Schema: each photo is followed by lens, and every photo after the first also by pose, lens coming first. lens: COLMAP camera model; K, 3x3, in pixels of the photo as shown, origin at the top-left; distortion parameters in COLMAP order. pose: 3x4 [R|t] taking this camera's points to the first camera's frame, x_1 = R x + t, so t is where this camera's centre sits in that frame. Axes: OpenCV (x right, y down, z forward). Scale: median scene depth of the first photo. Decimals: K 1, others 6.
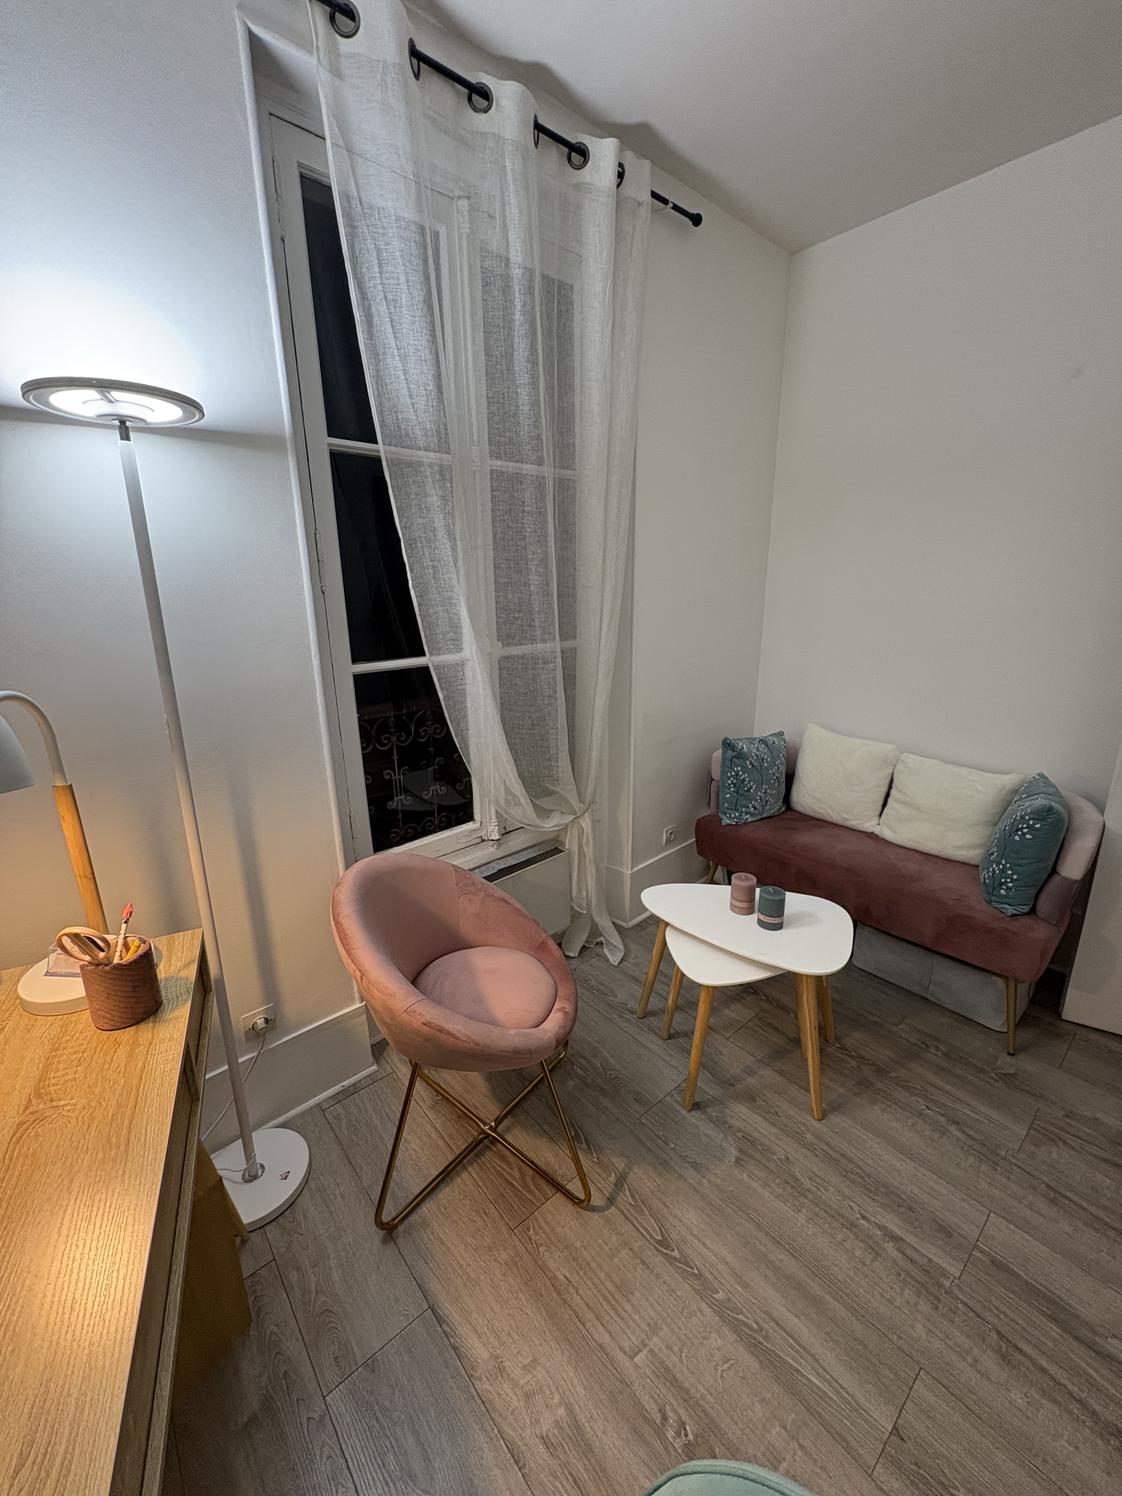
lens RADIAL K [[600.7, 0, 565.5], [0, 600.7, 746.0], [0, 0, 1]] dist [0.000971, 0.000839]
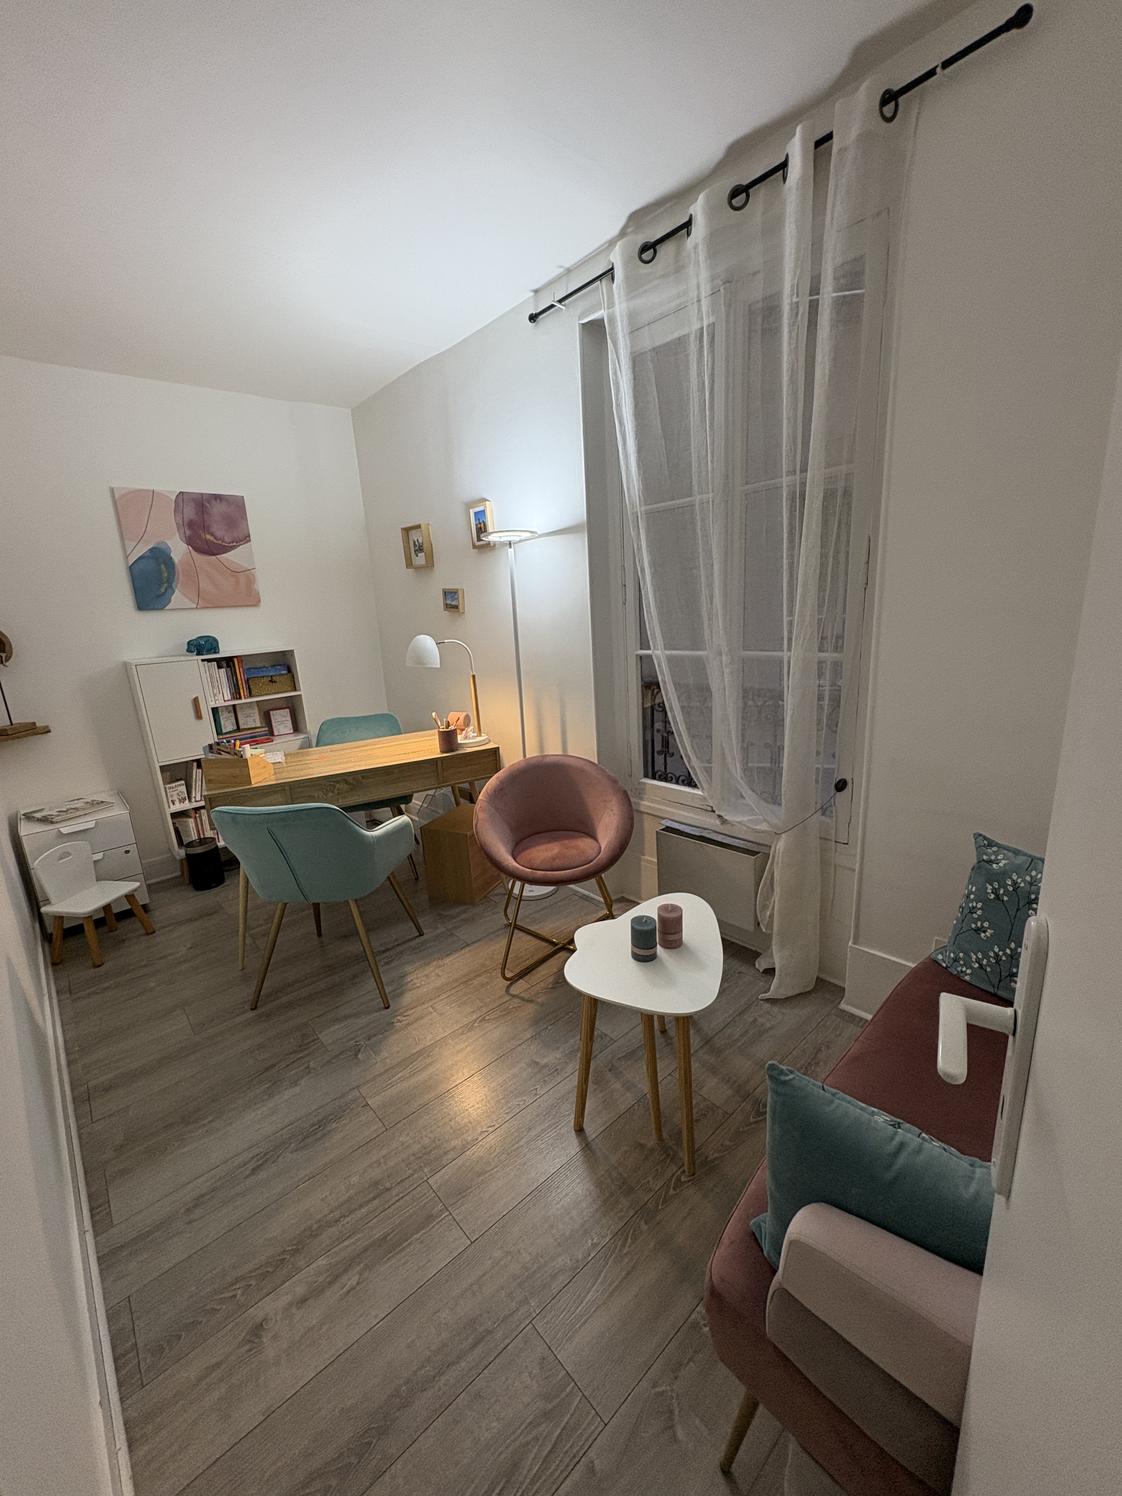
lens RADIAL K [[600.7, 0, 565.3], [0, 600.7, 749.3], [0, 0, 1]] dist [0.000971, 0.000839]
pose [[0.021970, 0.253961, -0.966965, 1.419578], [-0.212617, 0.946260, 0.243692, -0.269141], [0.976889, 0.200239, 0.074786, 0.882163]]
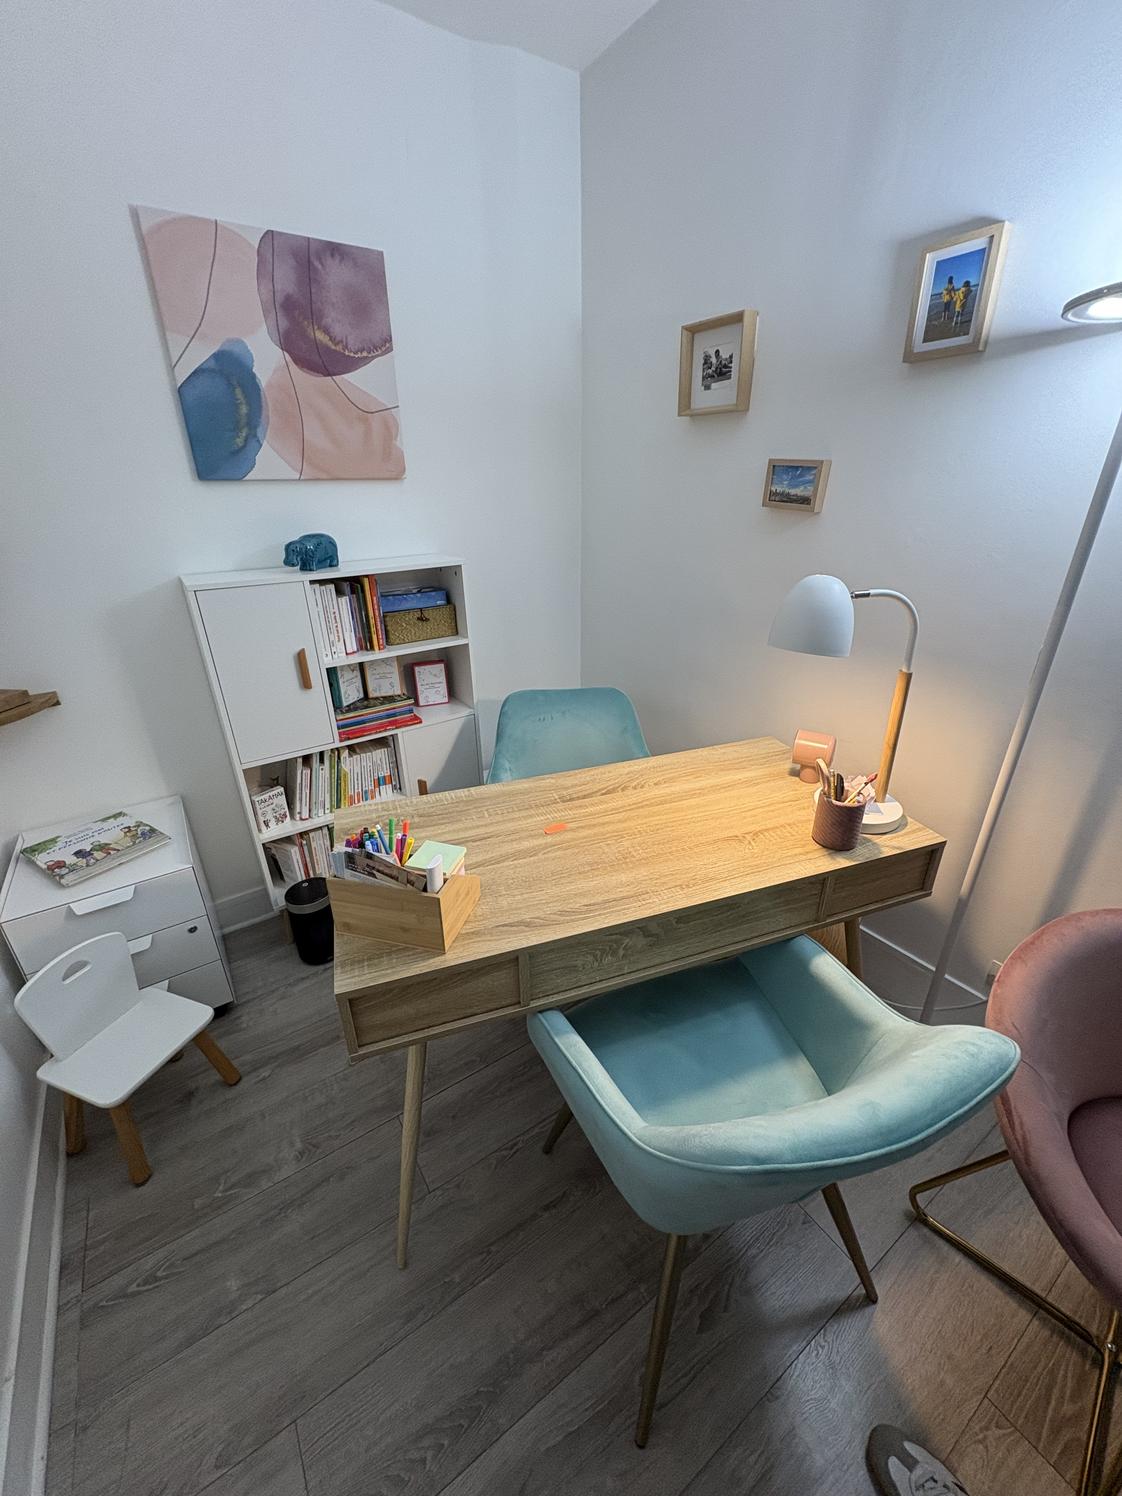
lens RADIAL K [[600.7, 0, 565.6], [0, 600.7, 749.3], [0, 0, 1]] dist [0.000971, 0.000839]
pose [[-0.117970, 0.417894, -0.900804, 0.315322], [-0.247223, 0.866216, 0.434225, -0.112598], [0.961750, 0.273925, 0.001125, 0.247282]]
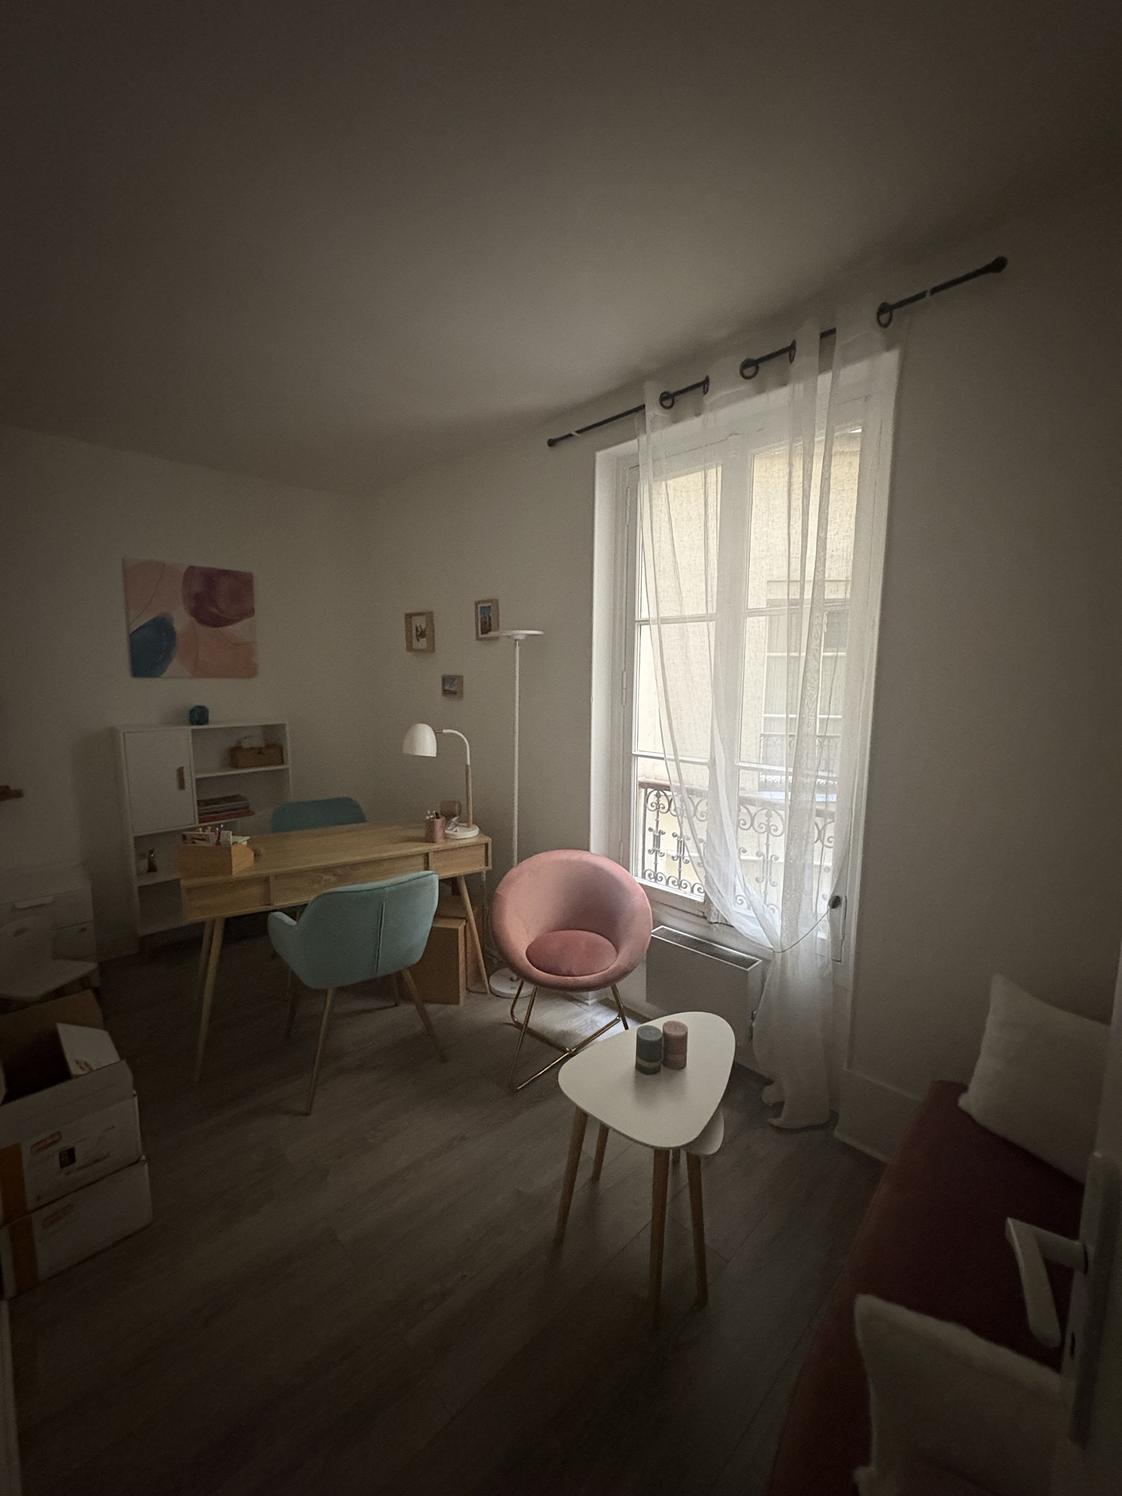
lens RADIAL K [[600.7, 0, 565.5], [0, 600.7, 750.8], [0, 0, 1]] dist [0.000971, 0.000839]
pose [[0.057584, 0.147775, -0.987343, 1.417185], [-0.273839, 0.953391, 0.126723, -0.335377], [0.960050, 0.263076, 0.095366, 0.789233]]
